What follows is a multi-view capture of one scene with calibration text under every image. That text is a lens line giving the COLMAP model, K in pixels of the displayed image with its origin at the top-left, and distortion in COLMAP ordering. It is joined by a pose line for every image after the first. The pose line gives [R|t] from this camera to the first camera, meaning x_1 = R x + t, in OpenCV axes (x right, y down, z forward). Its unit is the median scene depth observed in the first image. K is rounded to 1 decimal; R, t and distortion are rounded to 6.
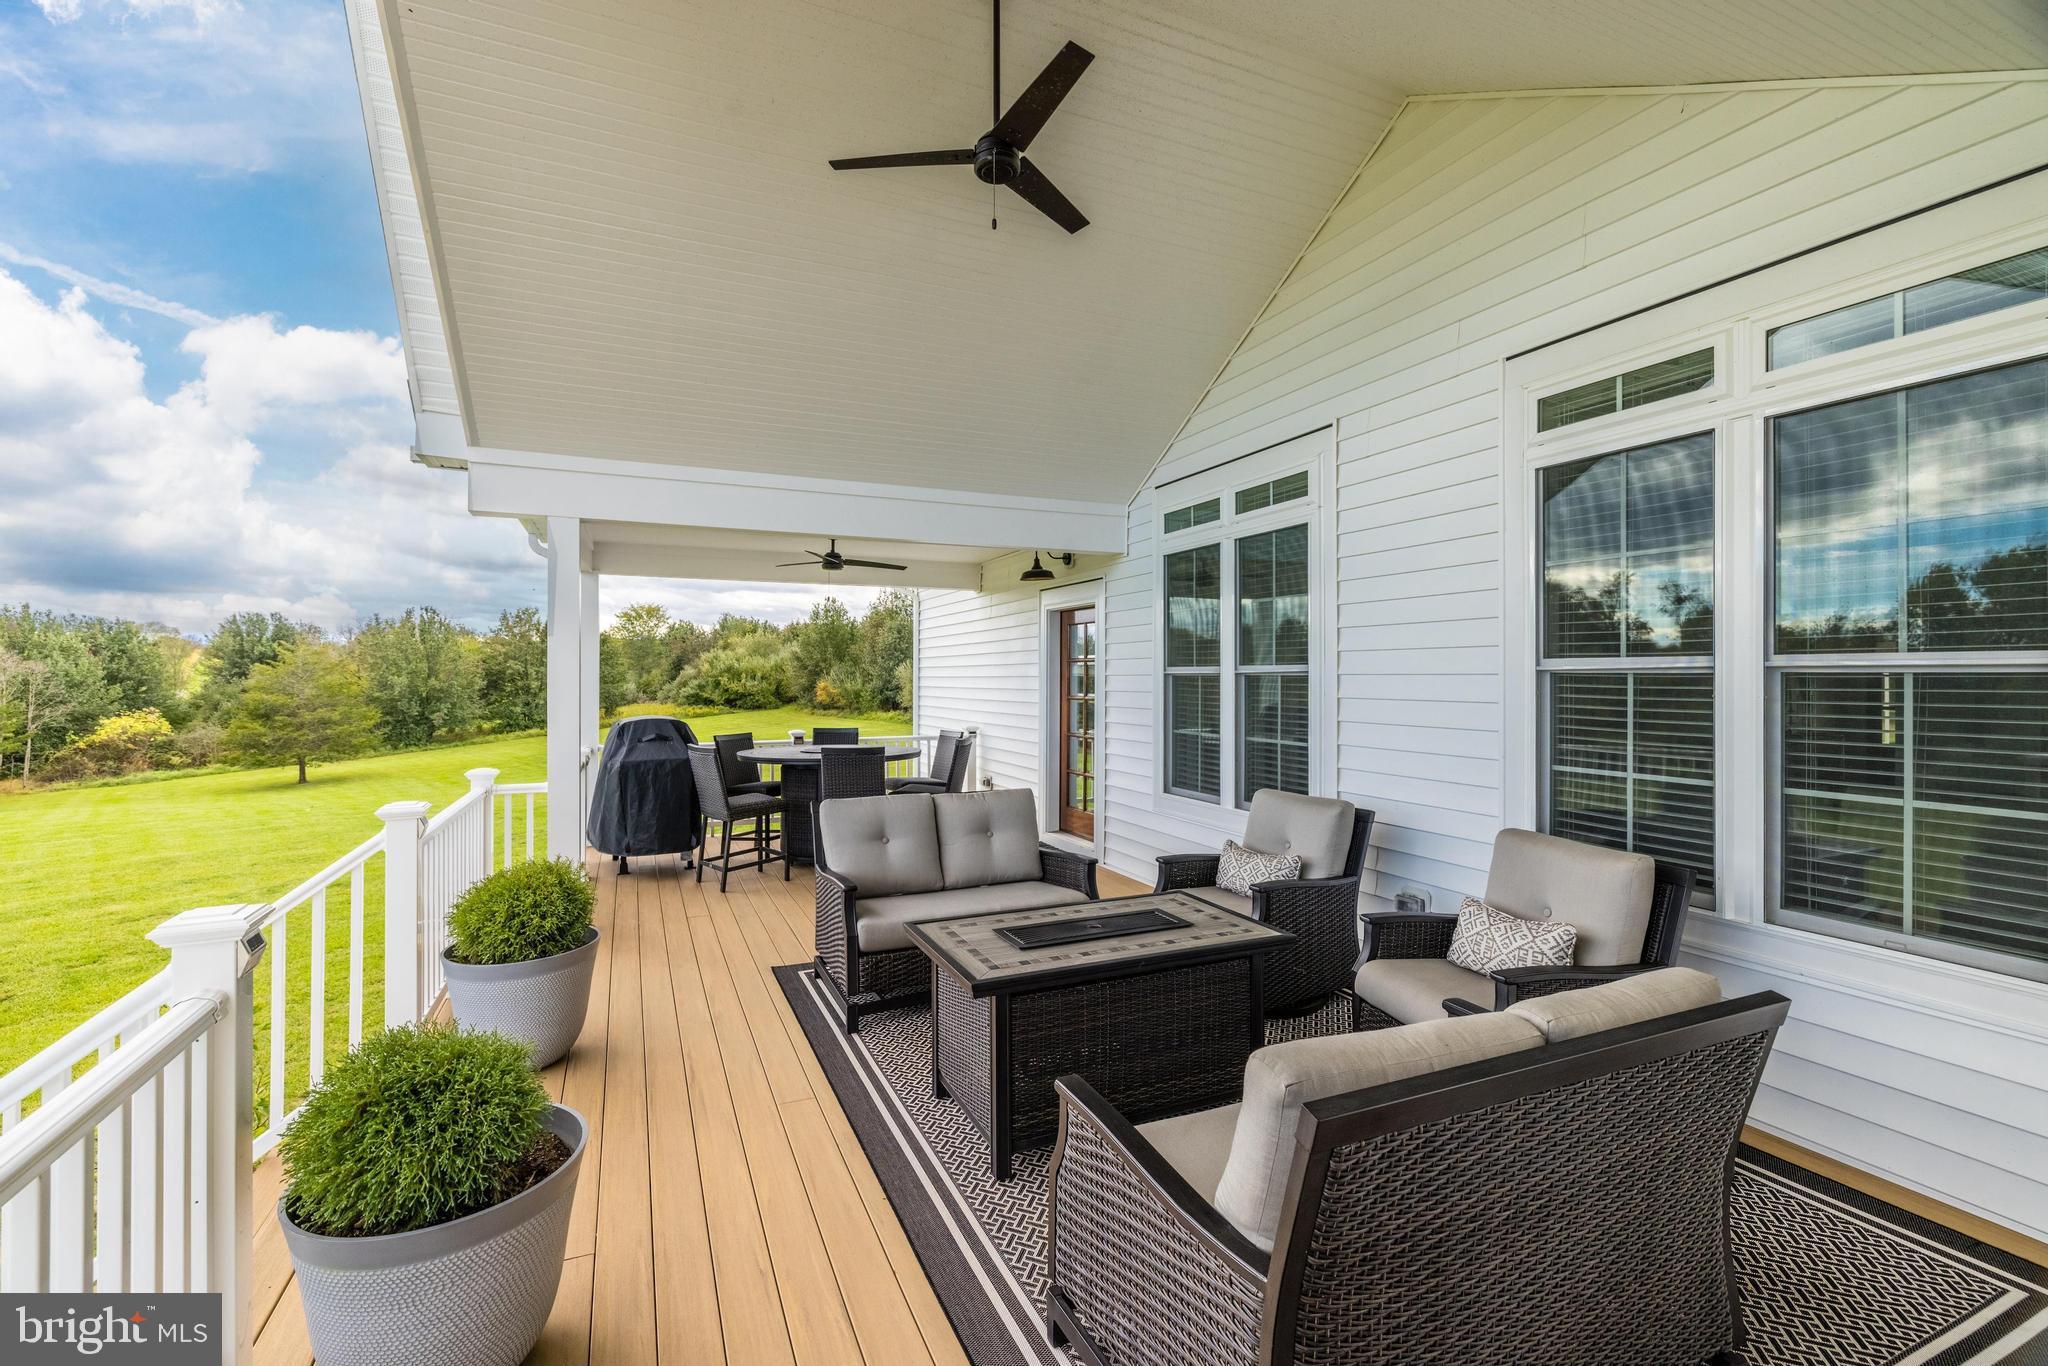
lens RADIAL K [[877.4, 0, 1024.0], [0, 877.4, 683.0], [0, 0, 1]] dist [0.028682, 0.000264]
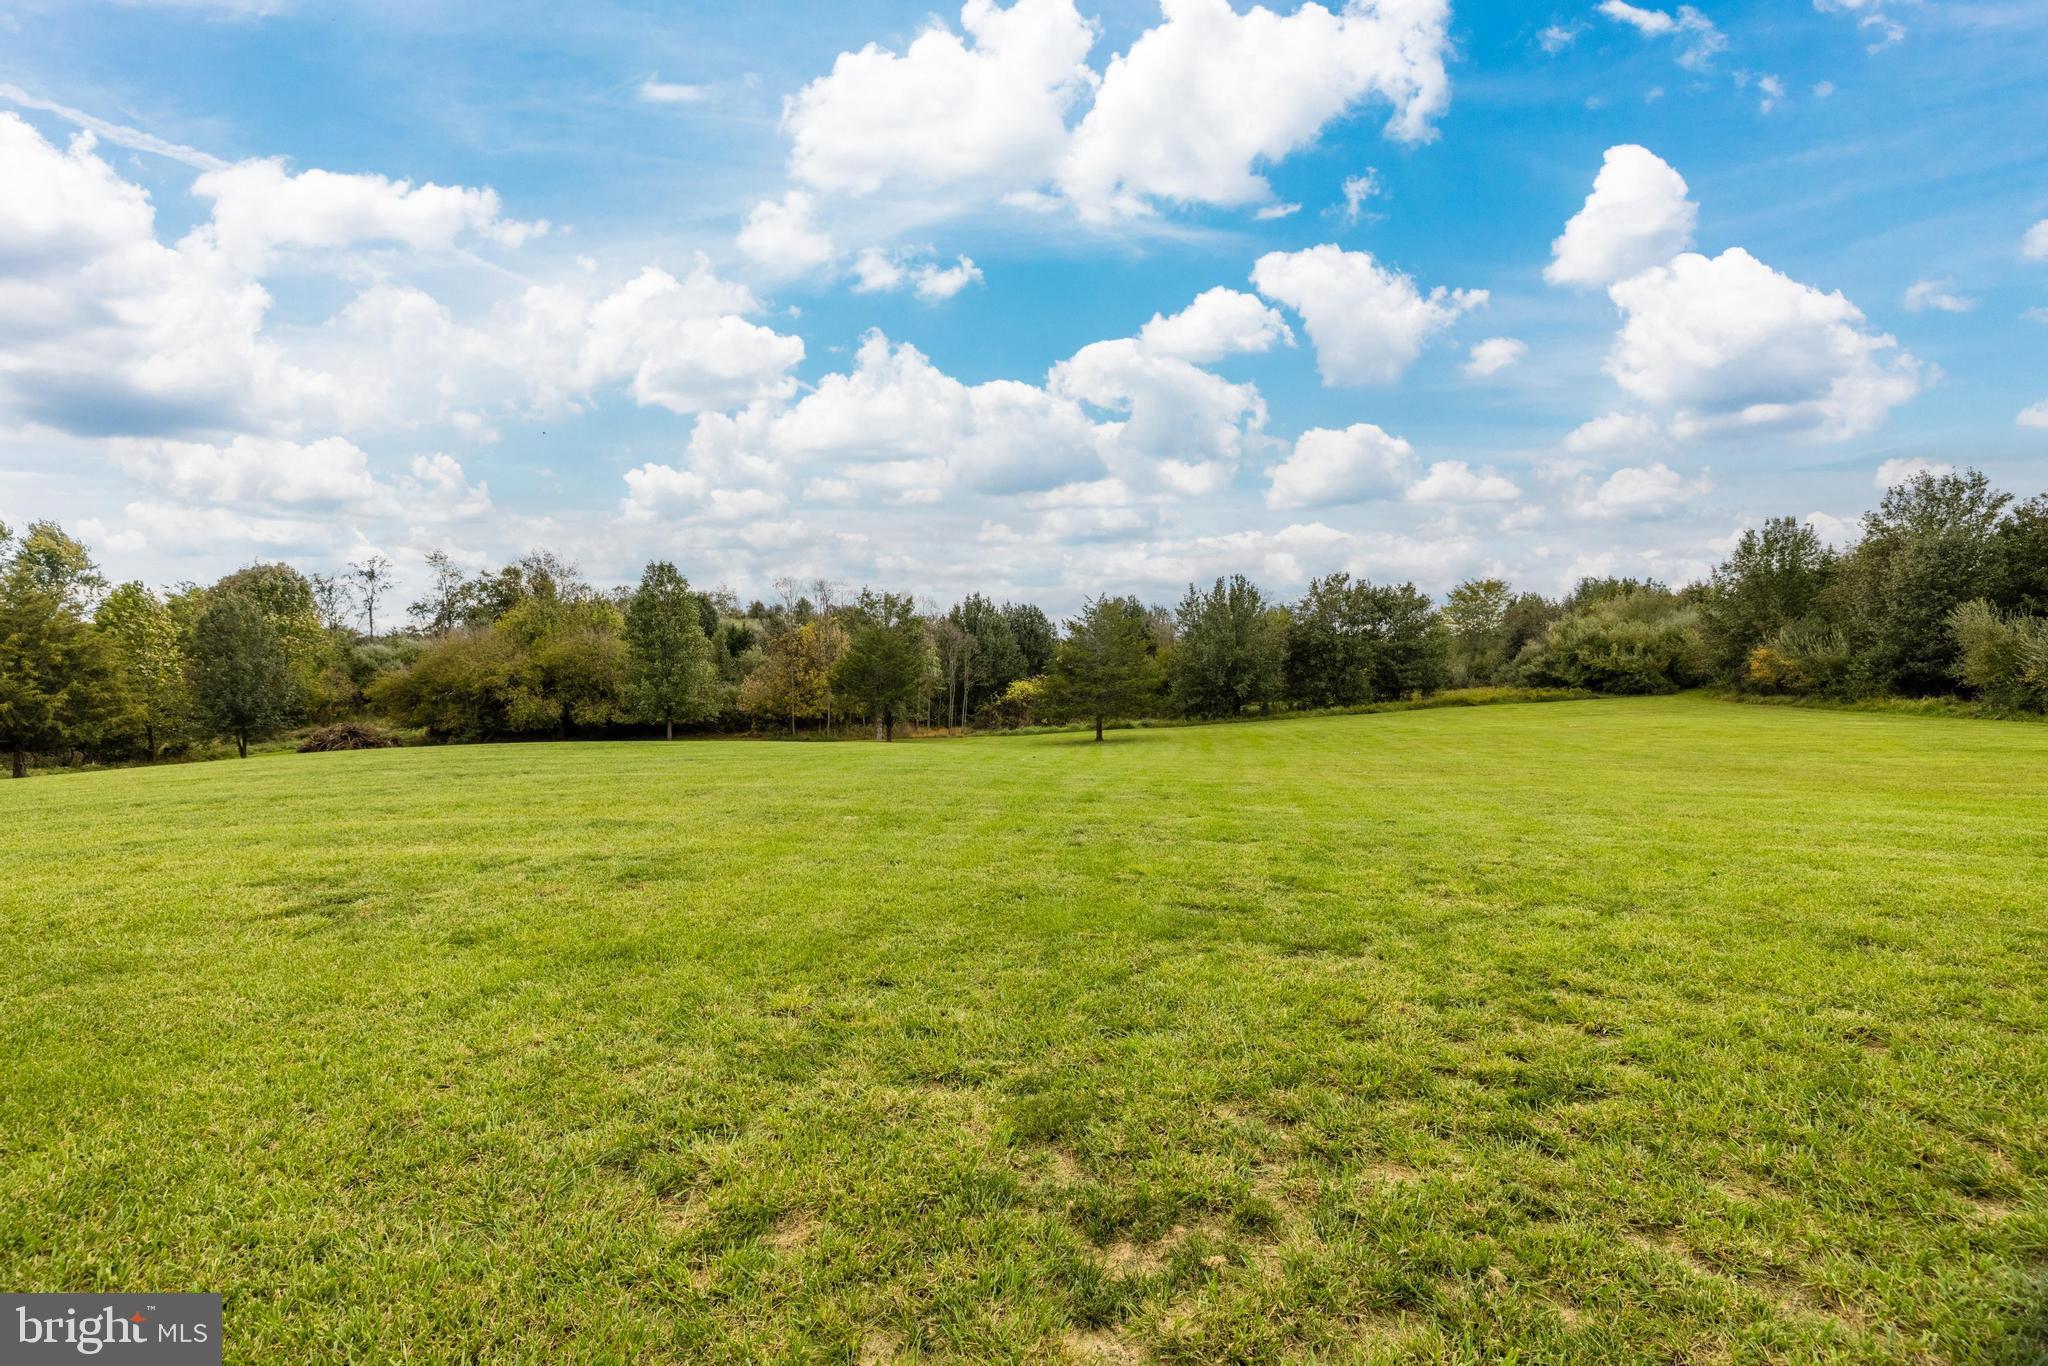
lens RADIAL K [[877.4, 0, 1024.0], [0, 877.4, 683.0], [0, 0, 1]] dist [0.028682, 0.000264]
pose [[0.627239, 0.005835, -0.778805, -0.061856], [-0.010595, 0.999943, -0.001042, 0.029372], [0.778755, 0.008905, 0.627265, 0.188147]]
